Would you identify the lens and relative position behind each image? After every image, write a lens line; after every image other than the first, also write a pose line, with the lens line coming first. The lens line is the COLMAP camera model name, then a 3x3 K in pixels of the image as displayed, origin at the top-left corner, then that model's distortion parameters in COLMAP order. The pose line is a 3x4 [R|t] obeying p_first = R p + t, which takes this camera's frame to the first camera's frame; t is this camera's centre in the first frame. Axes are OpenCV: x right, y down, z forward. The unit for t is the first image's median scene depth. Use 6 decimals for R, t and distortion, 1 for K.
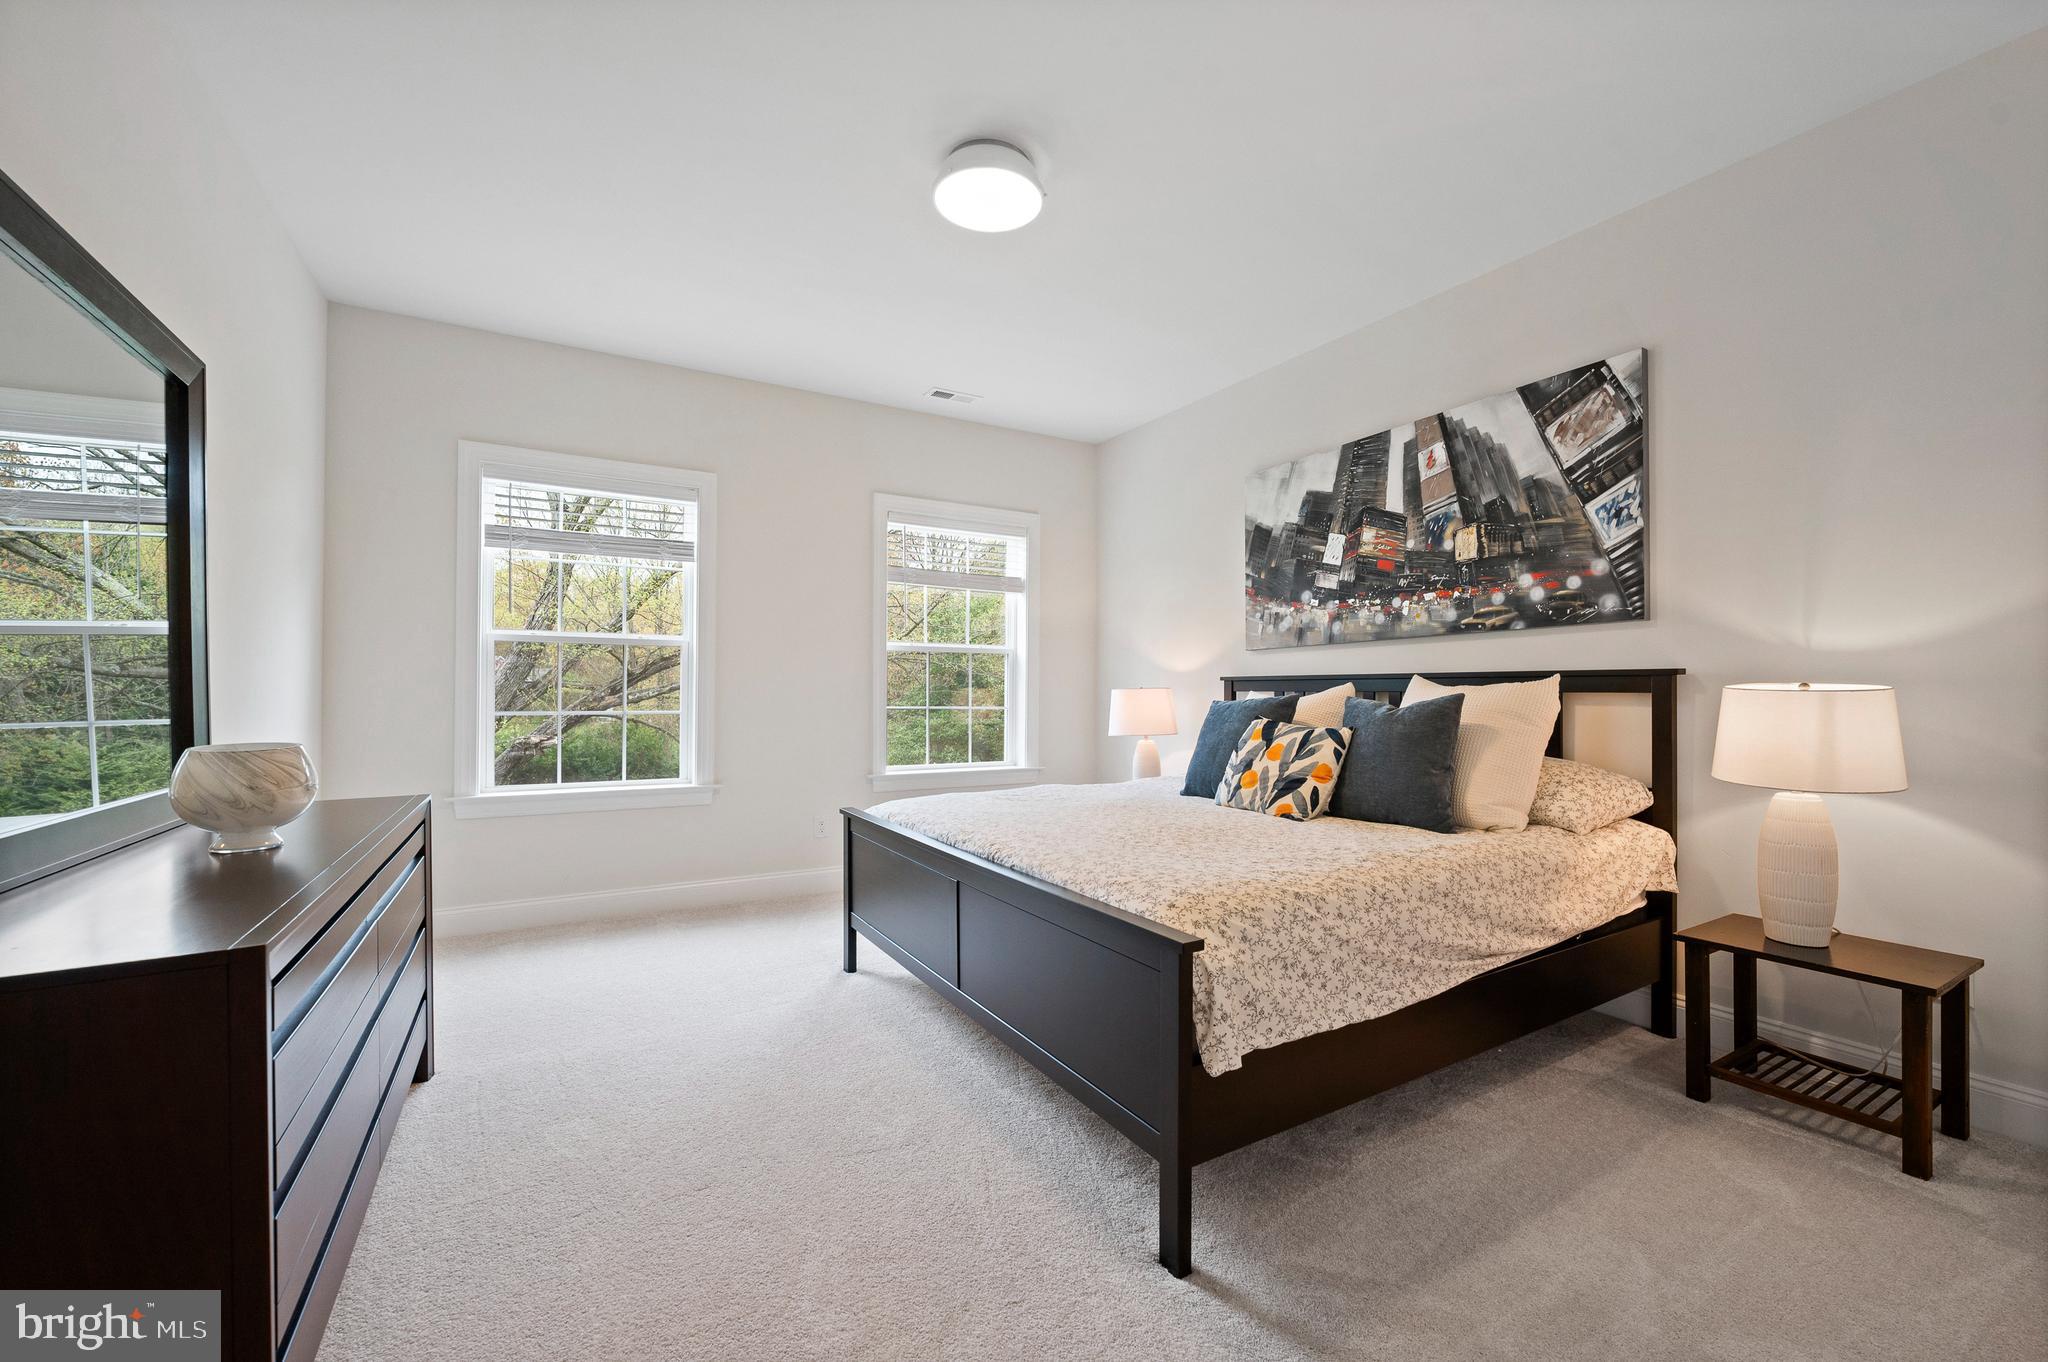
lens RADIAL K [[848.3, 0, 1009.6], [0, 848.3, 693.6], [0, 0, 1]] dist [0.001992, 0.000247]
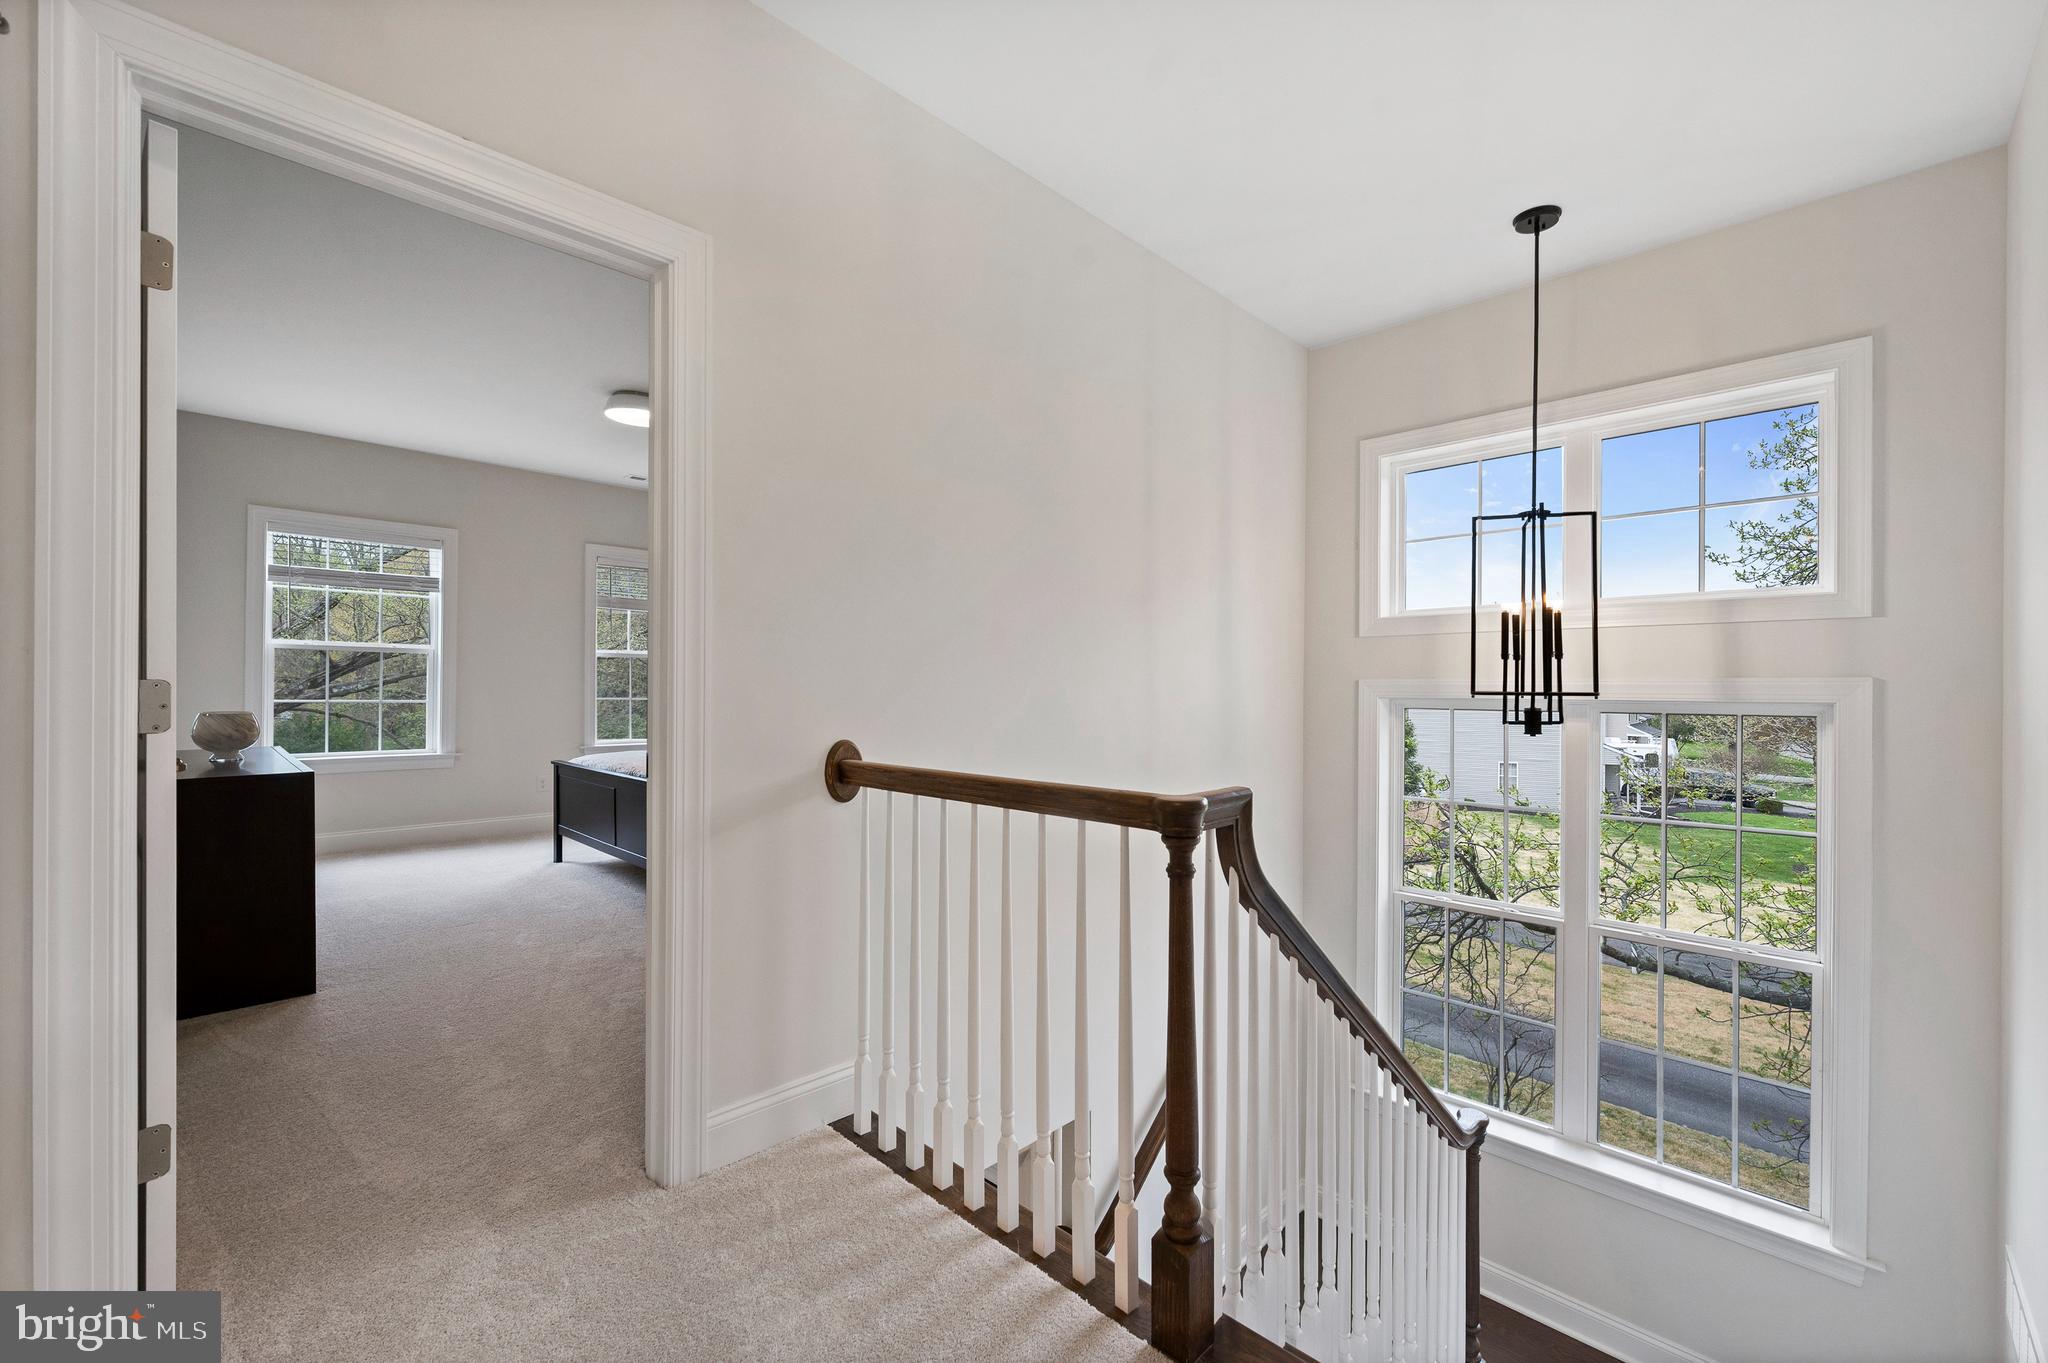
lens RADIAL K [[848.3, 0, 1026.8], [0, 848.3, 679.7], [0, 0, 1]] dist [0.001992, 0.000247]
pose [[0.961193, -0.000300, 0.275878, 0.182559], [0.002094, 0.999979, -0.006208, -0.001638], [-0.275870, 0.006544, 0.961173, -0.648114]]
